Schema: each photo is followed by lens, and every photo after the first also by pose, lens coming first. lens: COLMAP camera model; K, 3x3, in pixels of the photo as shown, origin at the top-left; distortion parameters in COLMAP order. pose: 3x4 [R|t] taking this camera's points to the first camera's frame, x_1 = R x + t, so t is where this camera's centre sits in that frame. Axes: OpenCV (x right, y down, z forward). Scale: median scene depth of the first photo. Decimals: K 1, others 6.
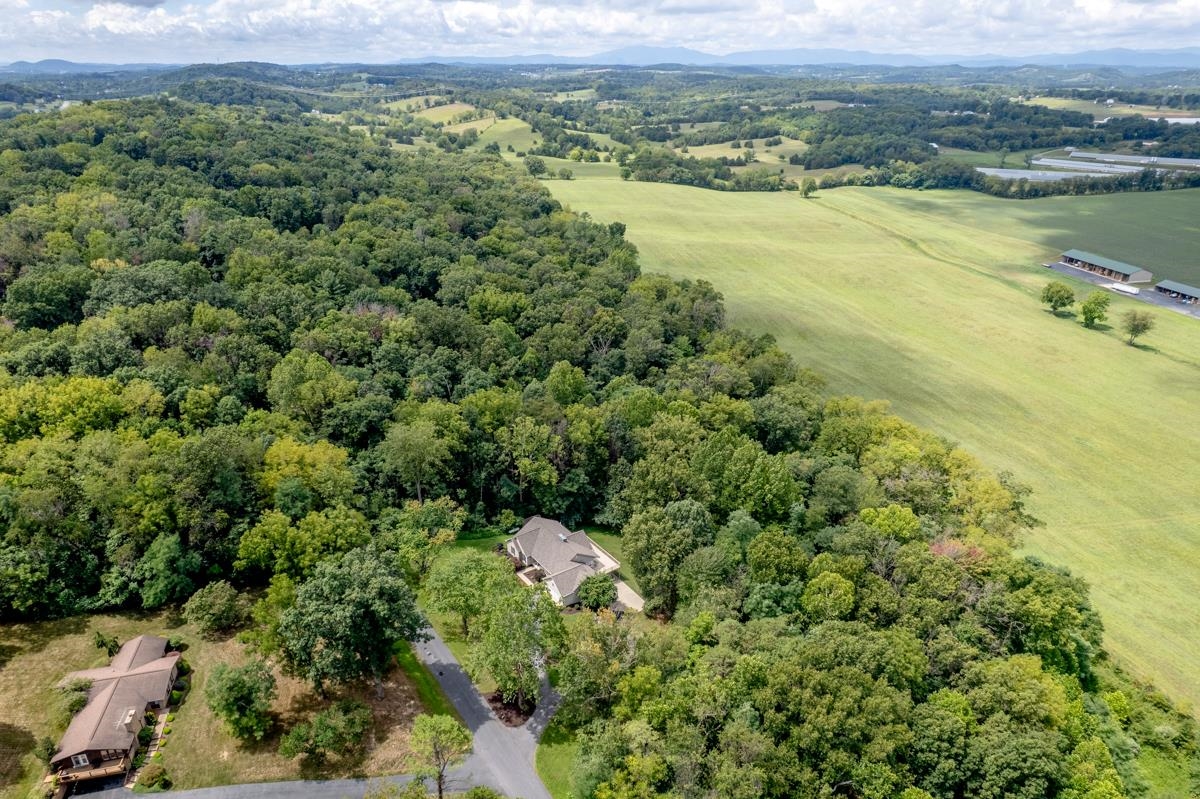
lens RADIAL K [[765.9, 0, 603.8], [0, 765.9, 401.2], [0, 0, 1]] dist [-0.075812, 0.069681]
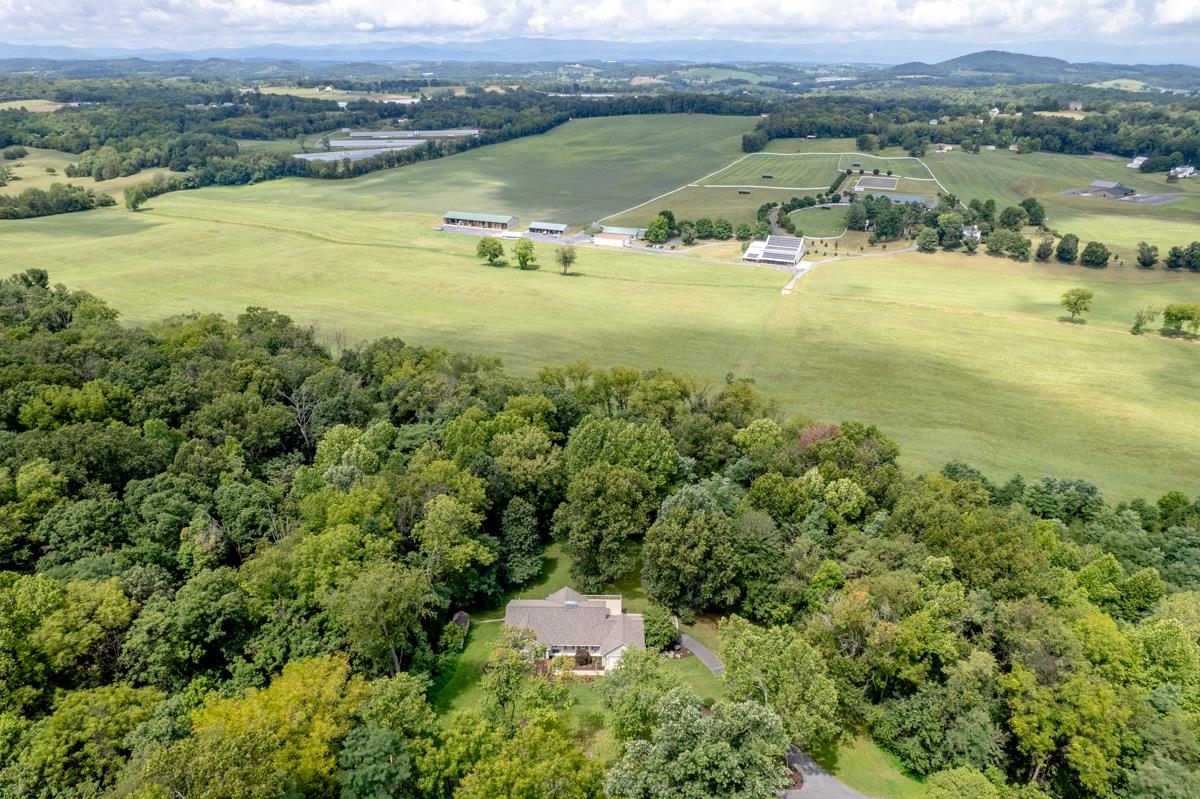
lens RADIAL K [[765.9, 0, 604.5], [0, 765.9, 406.1], [0, 0, 1]] dist [-0.075812, 0.069681]
pose [[0.599167, -0.336468, 0.726491, -0.199510], [0.327613, 0.930996, 0.160986, -0.049259], [-0.730526, 0.141551, 0.668053, 0.145946]]
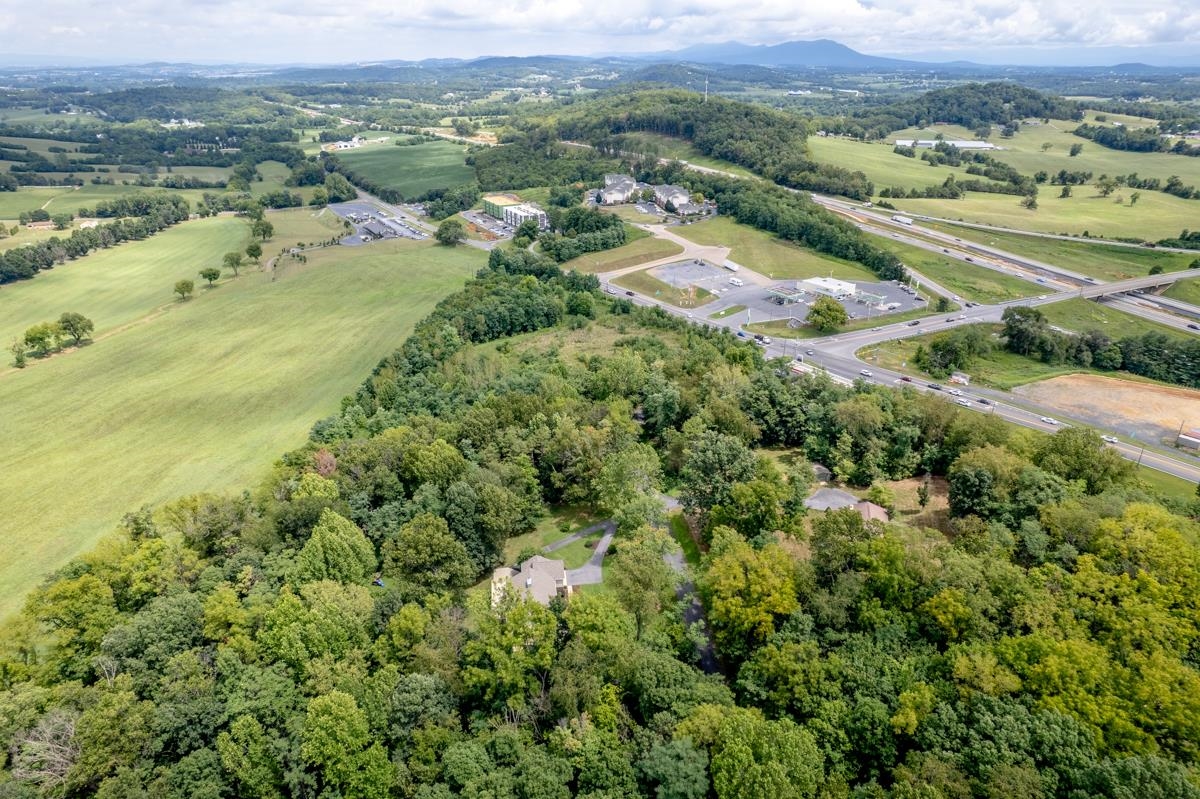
lens RADIAL K [[765.9, 0, 601.1], [0, 765.9, 400.1], [0, 0, 1]] dist [-0.075812, 0.069681]
pose [[-0.874016, -0.200125, 0.442771, -0.205764], [0.198818, 0.684175, 0.701695, -0.265355], [-0.443359, 0.701324, -0.558191, 0.498716]]
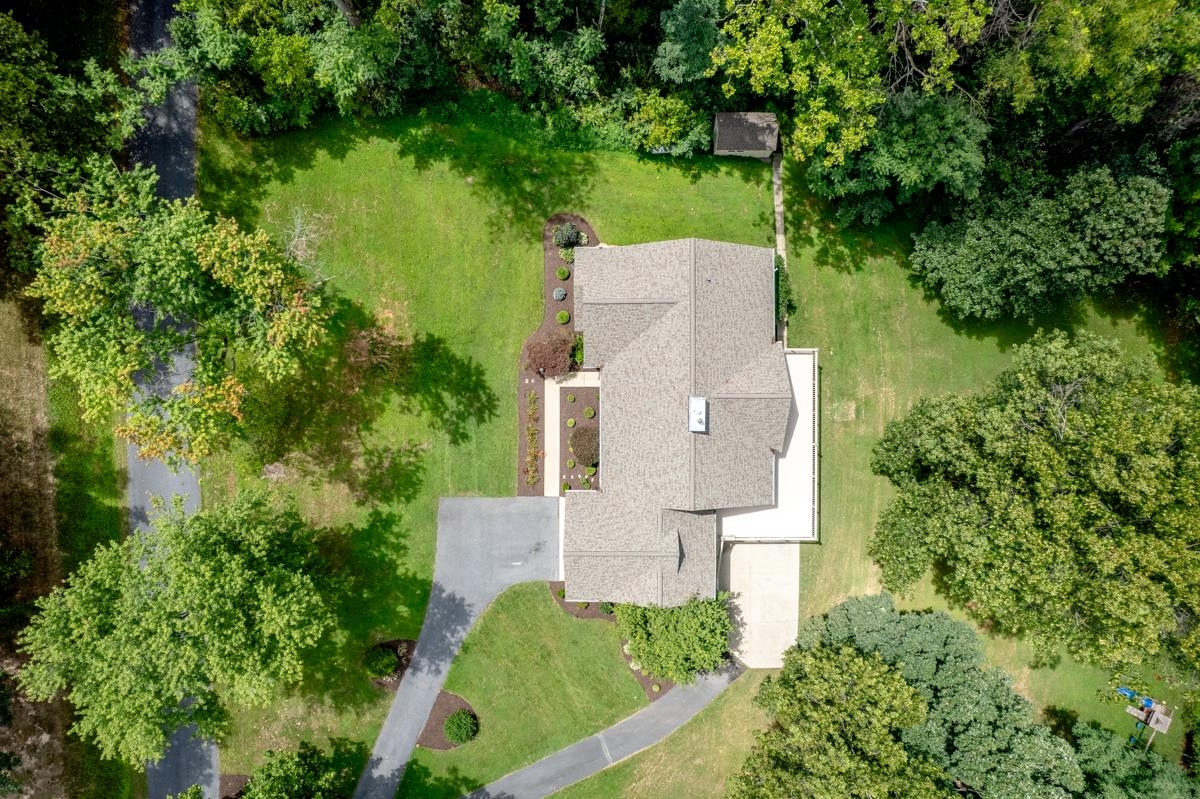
lens RADIAL K [[765.9, 0, 597.4], [0, 765.9, 406.8], [0, 0, 1]] dist [-0.075812, 0.069681]
pose [[0.808776, 0.588053, -0.008739, -0.030558], [-0.232045, 0.332726, 0.914029, -0.029930], [0.540405, -0.737216, 0.405555, 0.312092]]
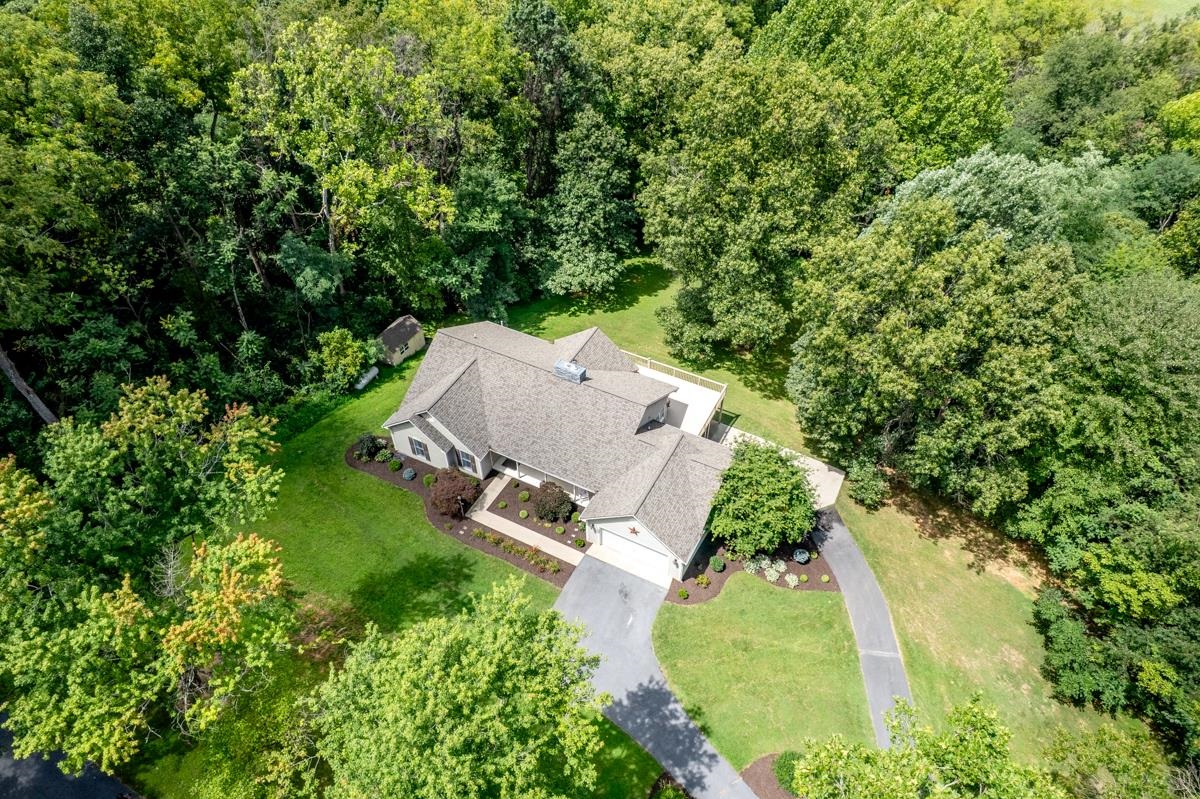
lens RADIAL K [[765.9, 0, 603.9], [0, 765.9, 406.6], [0, 0, 1]] dist [-0.075812, 0.069681]
pose [[0.894227, -0.320793, 0.312168, -0.053632], [0.184506, 0.899570, 0.395894, 0.023922], [-0.407817, -0.296422, 0.863608, 0.256362]]
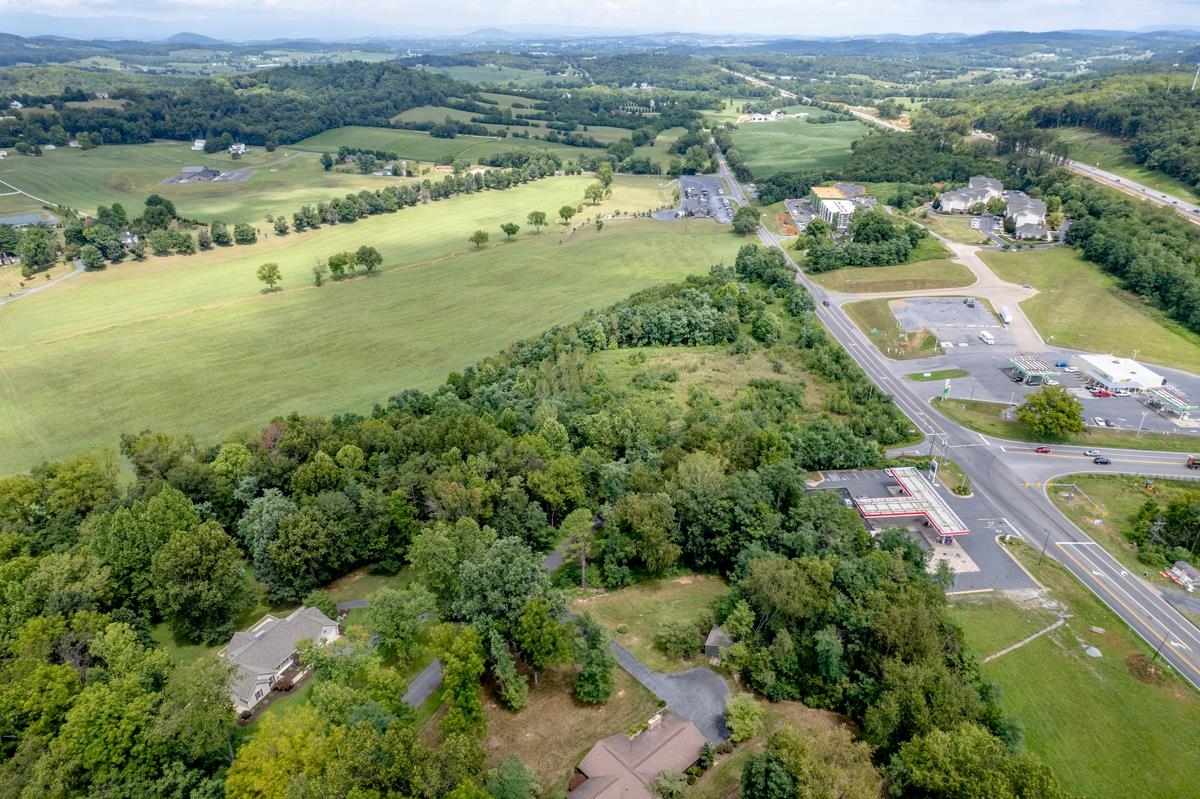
lens RADIAL K [[765.9, 0, 602.9], [0, 765.9, 405.1], [0, 0, 1]] dist [-0.075812, 0.069681]
pose [[-0.464445, -0.394469, 0.792896, -0.318069], [0.360716, 0.733423, 0.576173, -0.149969], [-0.808811, 0.553611, -0.198343, 0.248561]]
